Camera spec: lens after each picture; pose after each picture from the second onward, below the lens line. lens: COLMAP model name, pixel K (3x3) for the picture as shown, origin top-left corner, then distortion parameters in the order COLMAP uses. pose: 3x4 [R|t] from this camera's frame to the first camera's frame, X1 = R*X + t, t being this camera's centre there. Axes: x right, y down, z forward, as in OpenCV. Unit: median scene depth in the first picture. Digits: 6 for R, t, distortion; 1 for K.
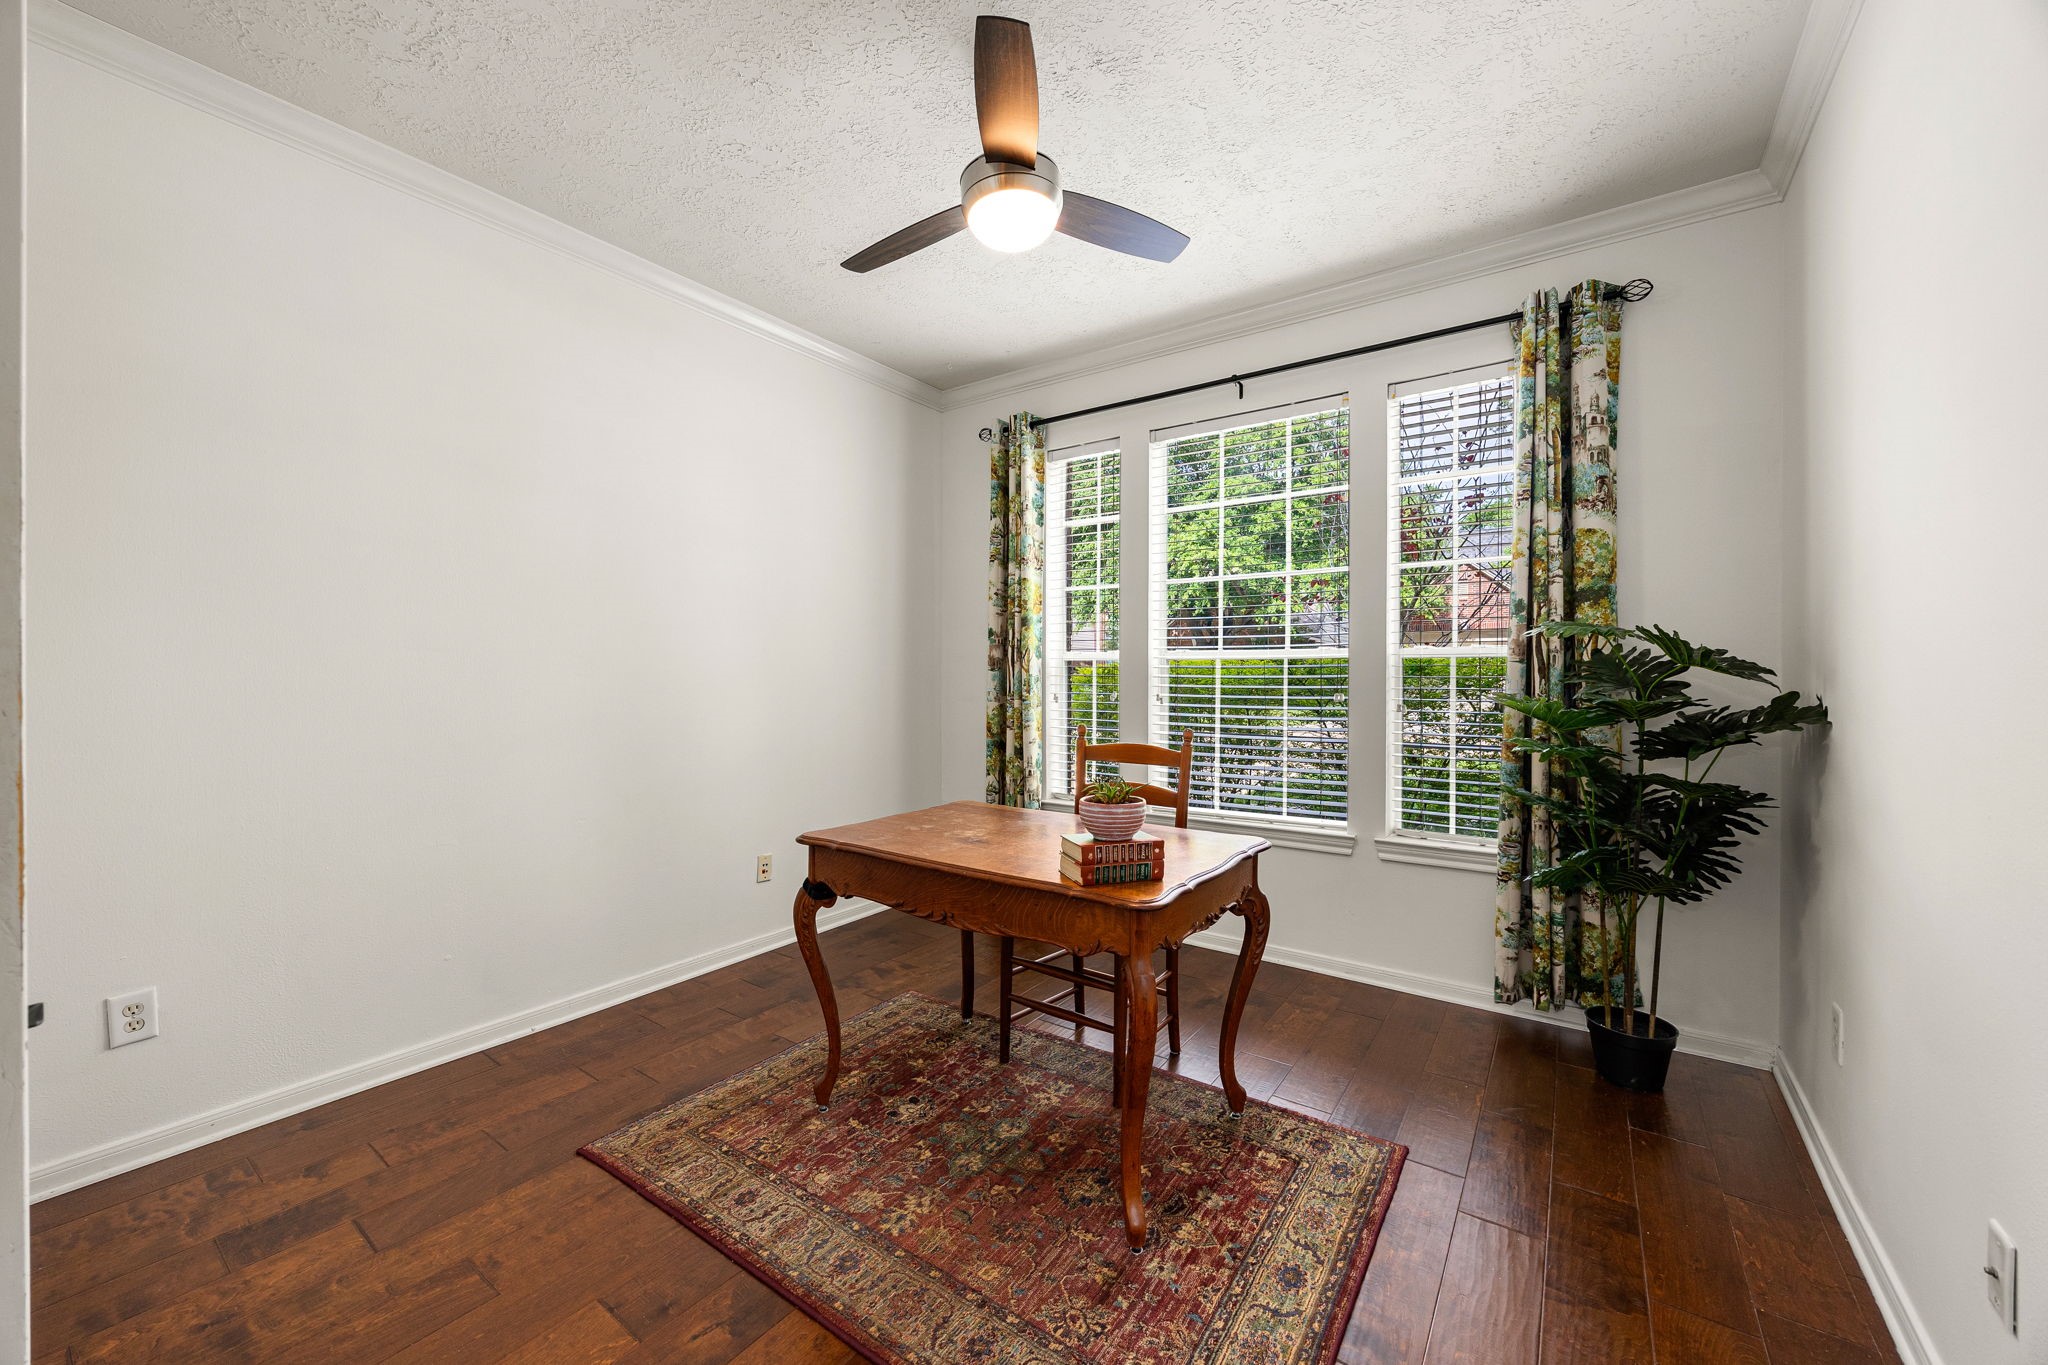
lens RADIAL K [[776.4, 0, 1024.0], [0, 776.4, 678.1], [0, 0, 1]] dist [0.001578, 0.000121]
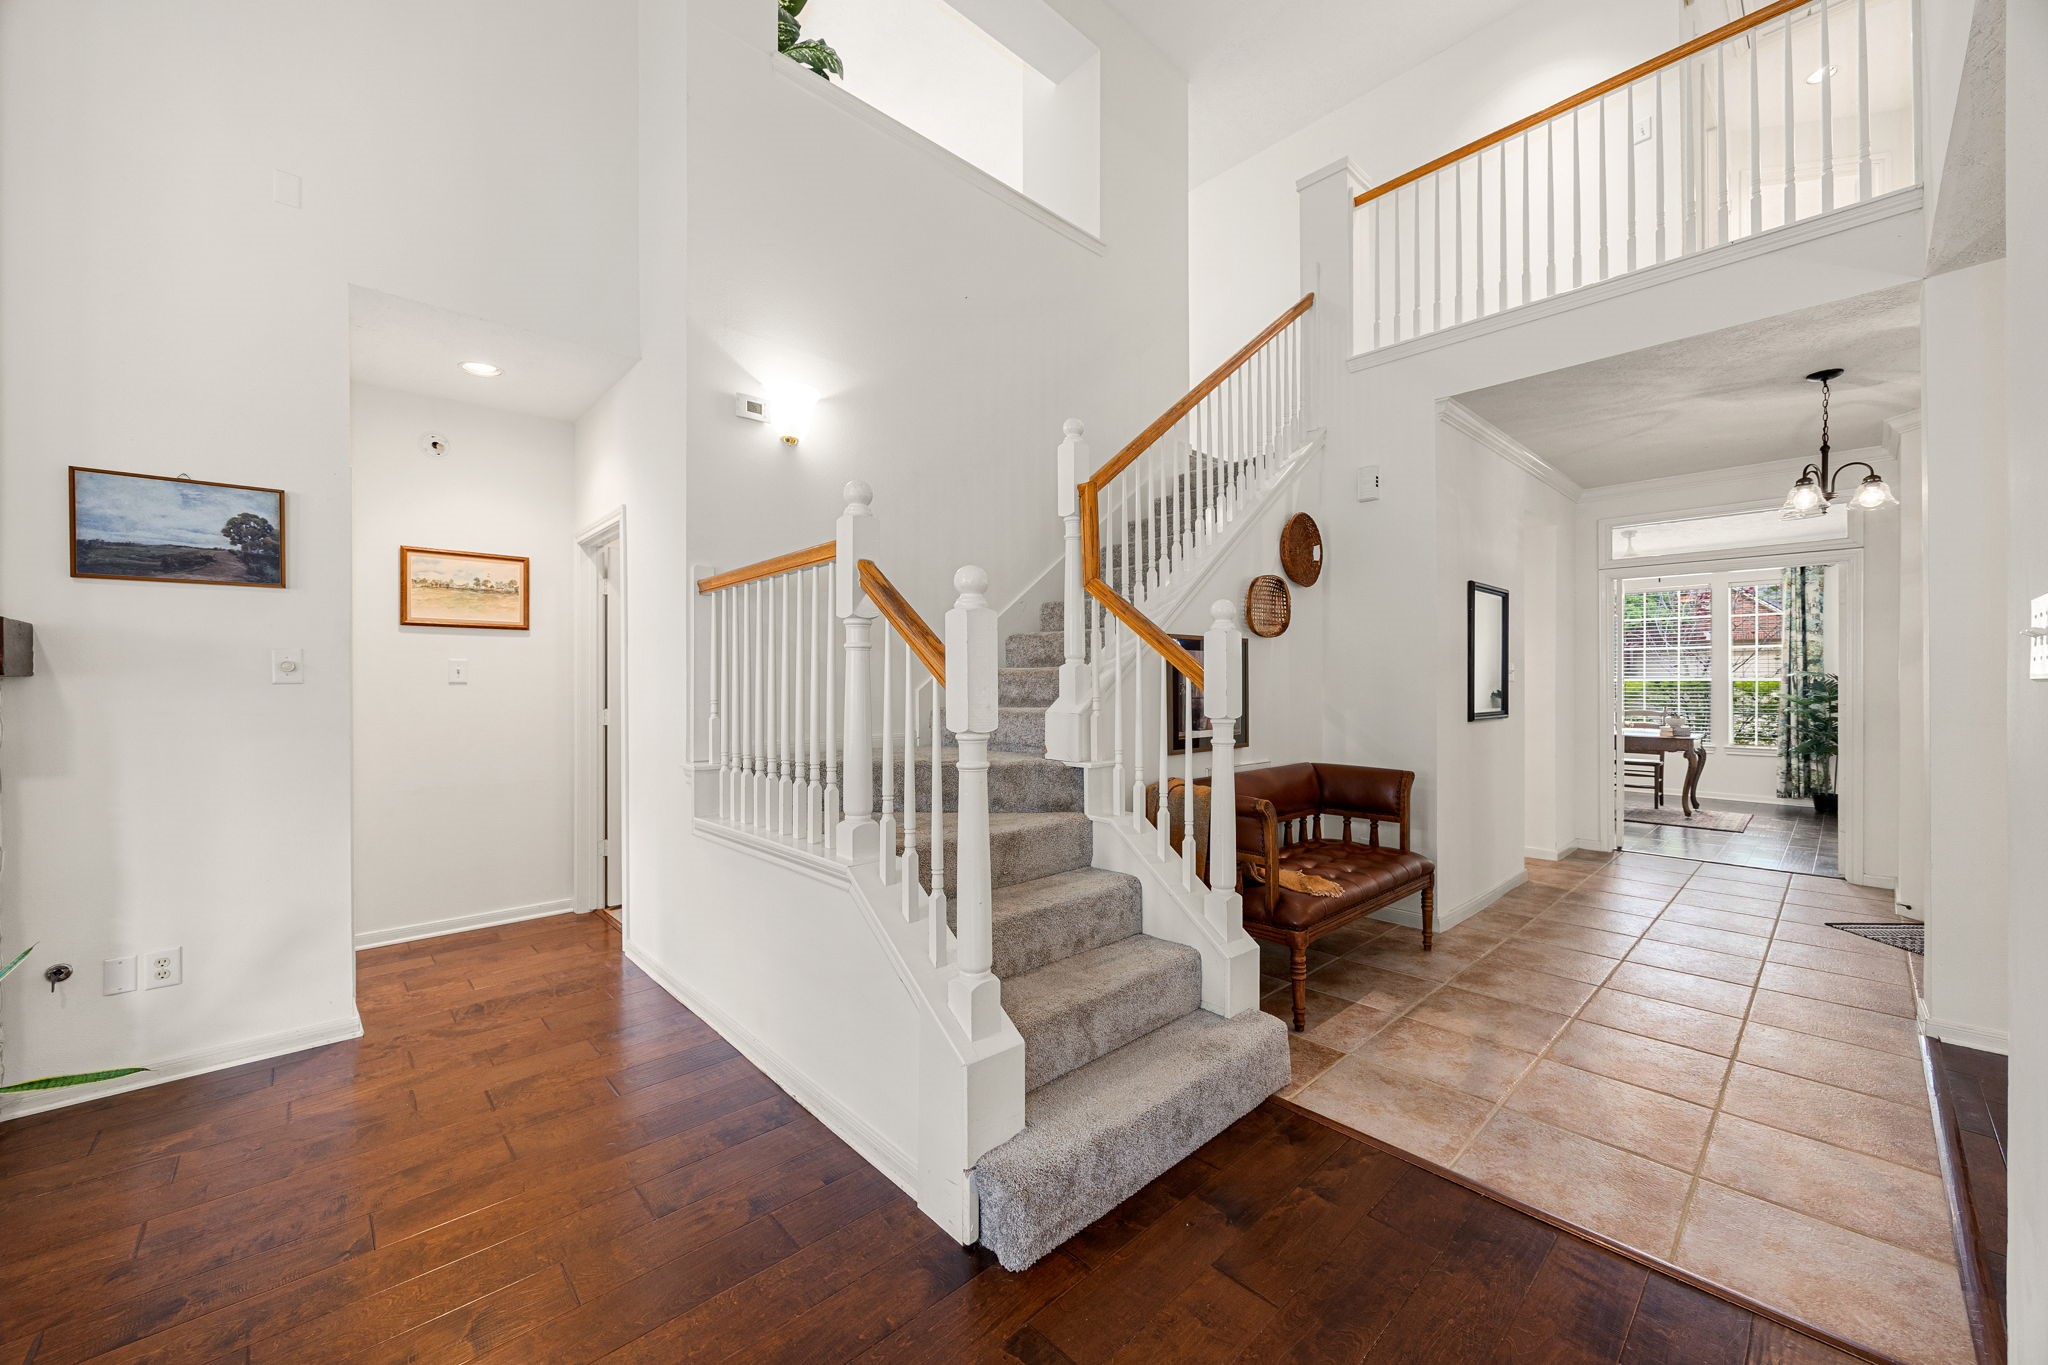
lens RADIAL K [[776.4, 0, 1025.8], [0, 776.4, 677.8], [0, 0, 1]] dist [0.001578, 0.000121]
pose [[0.983218, 0.001796, -0.182426, -1.743104], [-0.003711, 0.999942, -0.010157, -0.001766], [0.182397, 0.010664, 0.983167, -2.550765]]
